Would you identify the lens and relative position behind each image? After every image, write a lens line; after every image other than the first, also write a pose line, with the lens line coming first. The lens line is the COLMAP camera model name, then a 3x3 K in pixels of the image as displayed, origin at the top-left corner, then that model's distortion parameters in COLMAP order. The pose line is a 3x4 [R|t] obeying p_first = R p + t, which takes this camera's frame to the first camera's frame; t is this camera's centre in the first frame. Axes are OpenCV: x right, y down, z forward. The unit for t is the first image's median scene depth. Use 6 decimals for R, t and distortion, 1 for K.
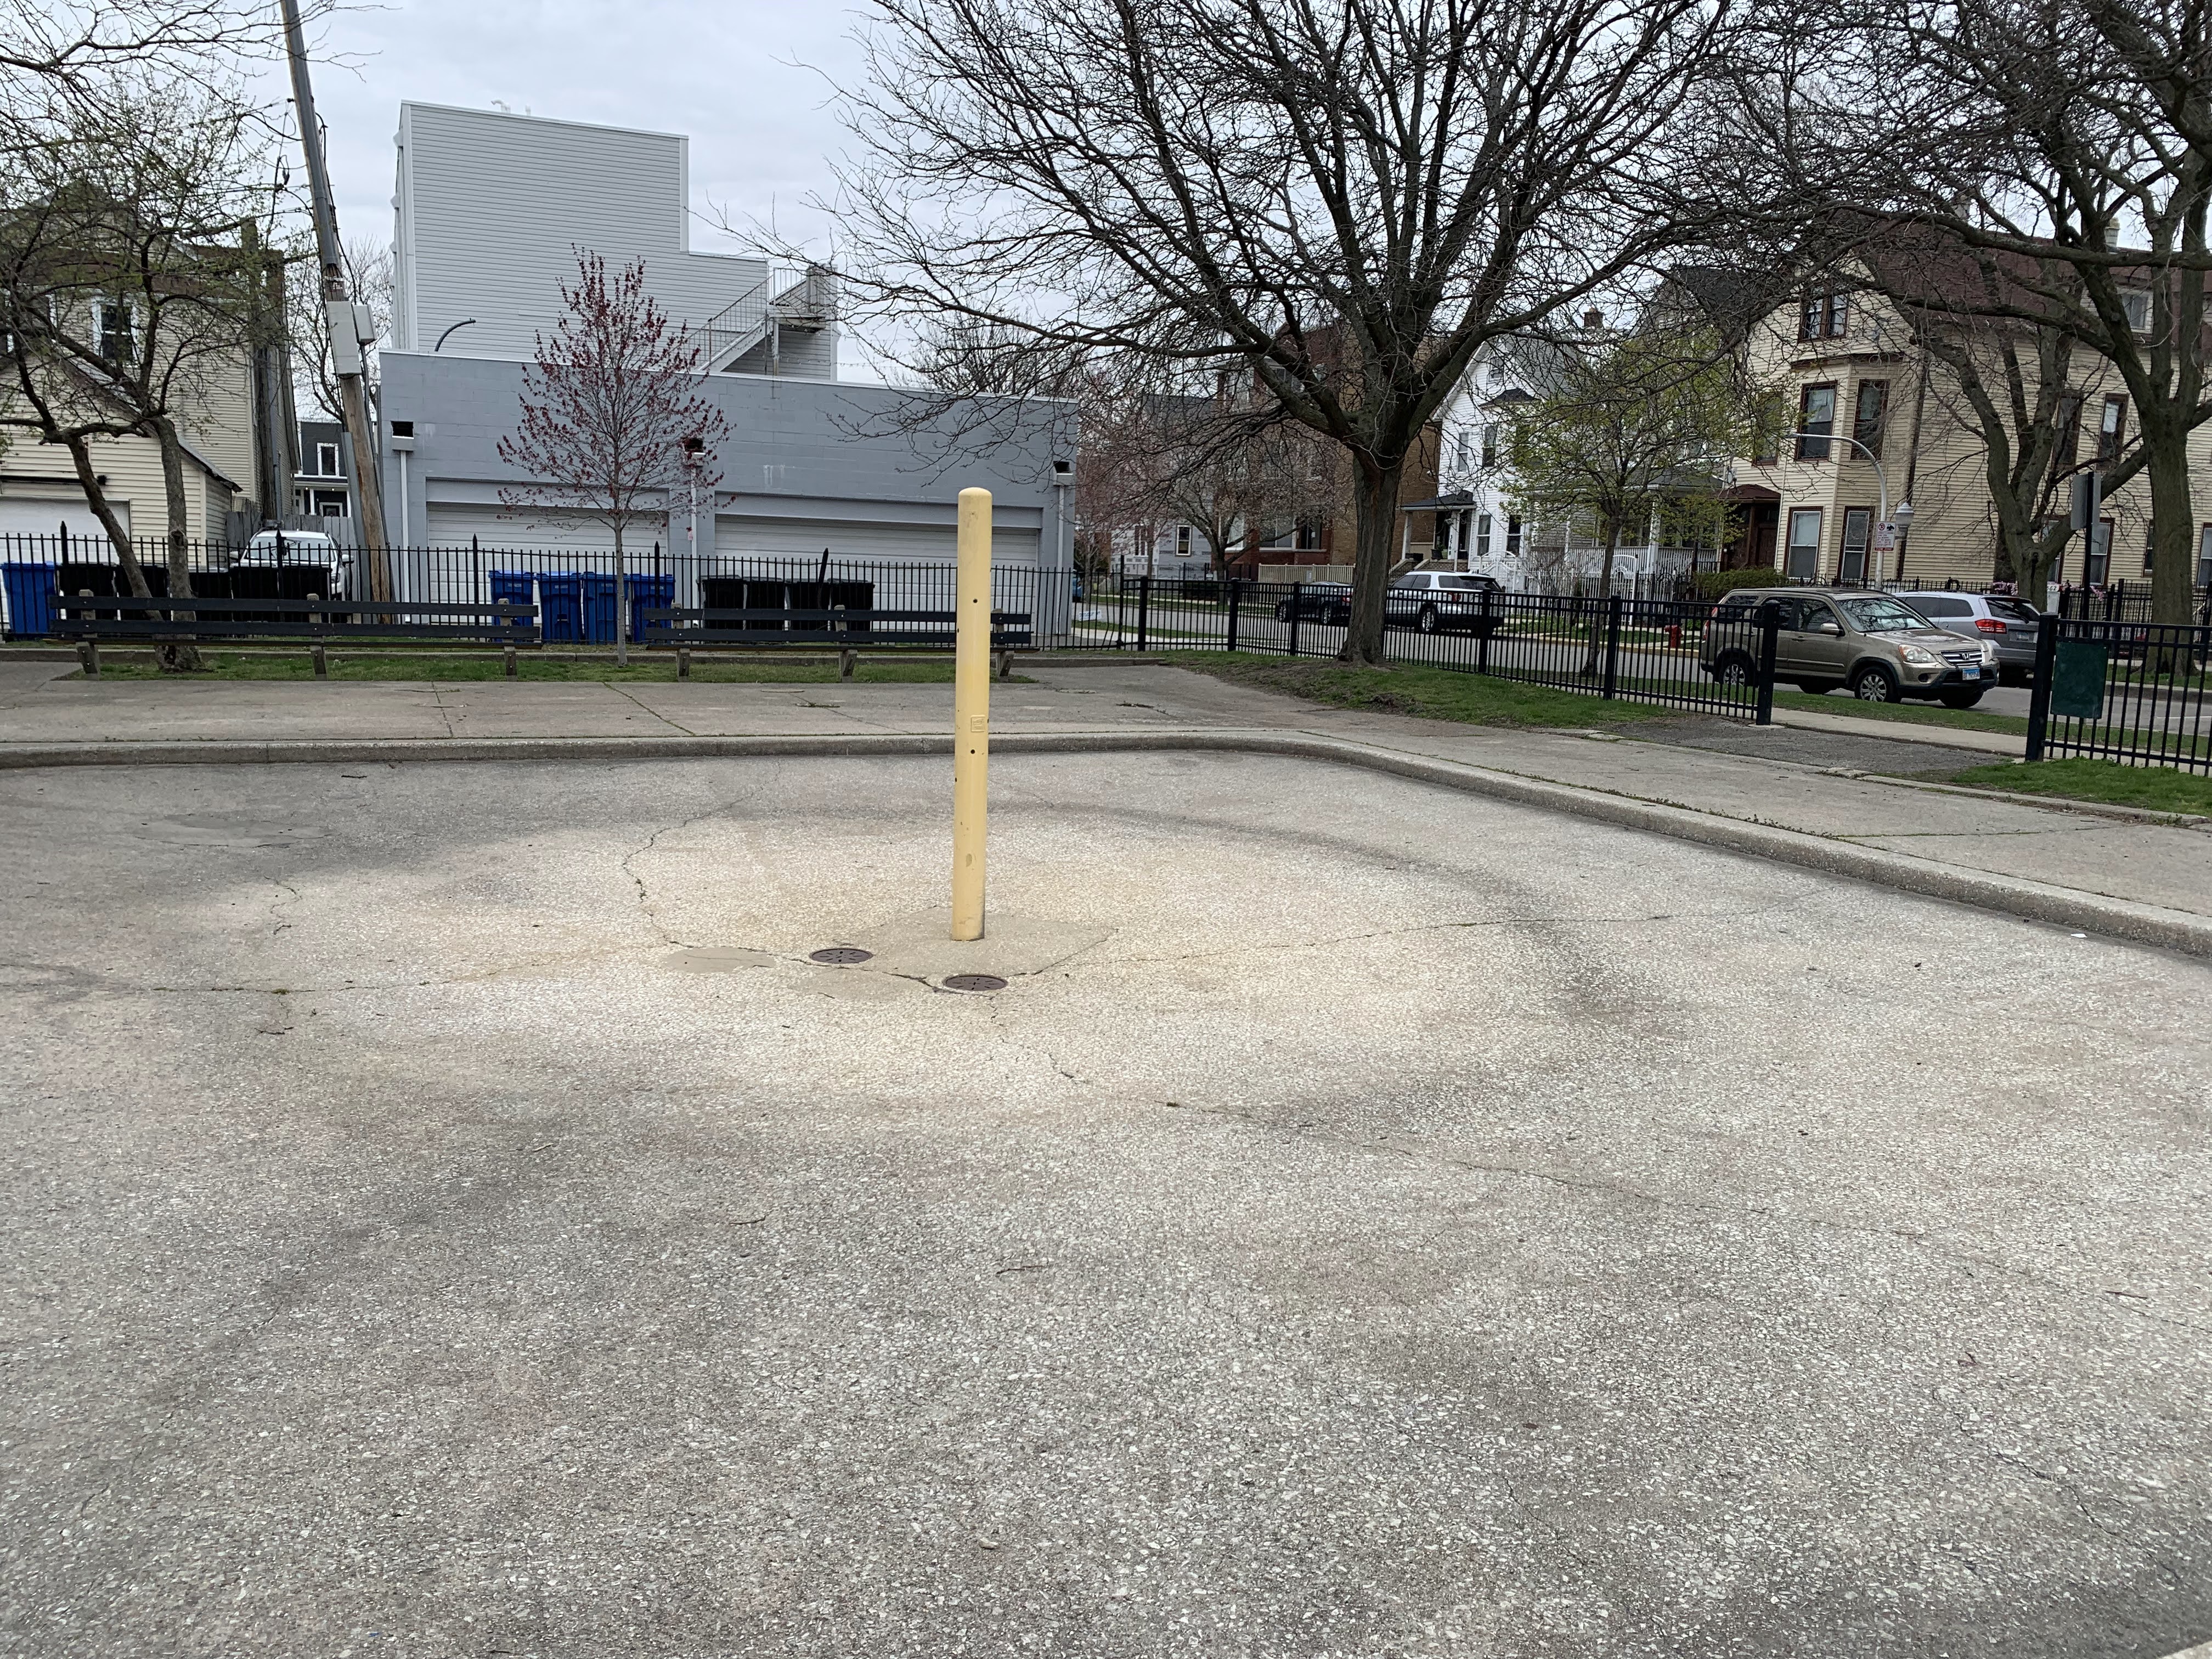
lens RADIAL K [[1664.7, 0, 1112.7], [0, 1664.7, 826.0], [0, 0, 1]] dist [0.016437, -0.013824]
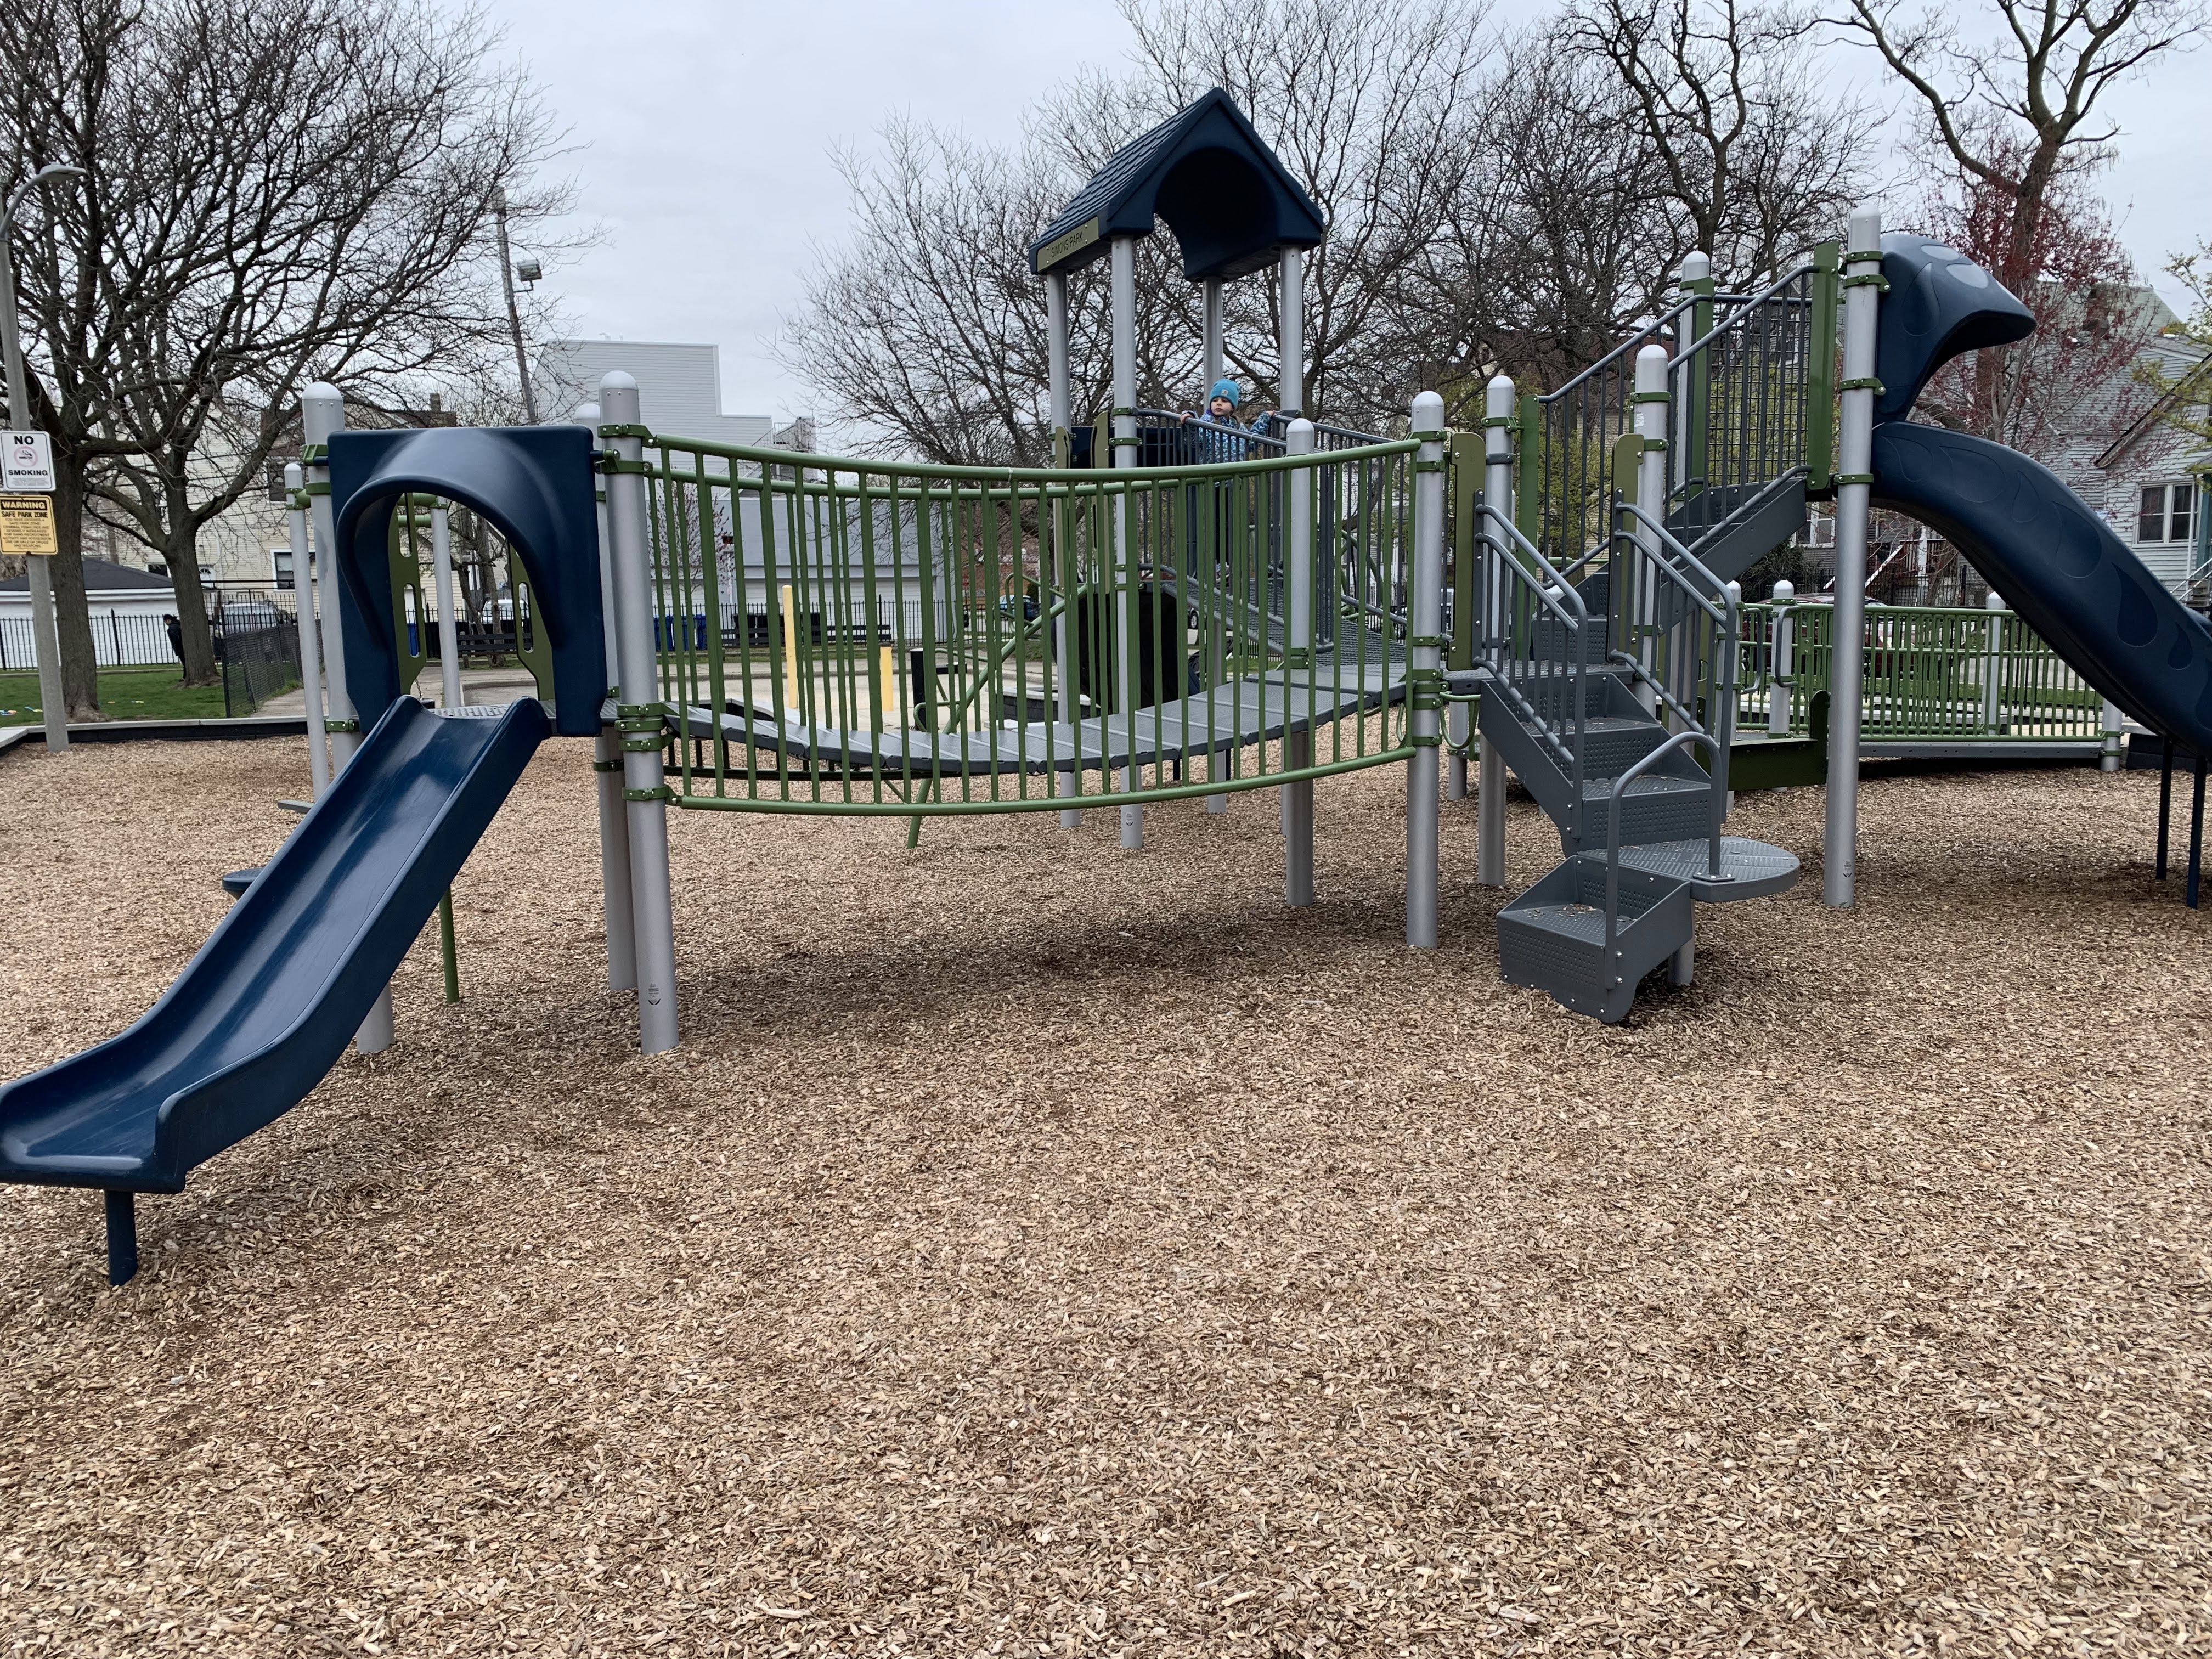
lens RADIAL K [[1664.7, 0, 1112.7], [0, 1664.7, 826.0], [0, 0, 1]] dist [0.016437, -0.013824]
pose [[0.998441, -0.044439, -0.033773, 0.236740], [0.043995, 0.998937, -0.013751, 0.136170], [0.034348, 0.012243, 0.999335, -0.871633]]
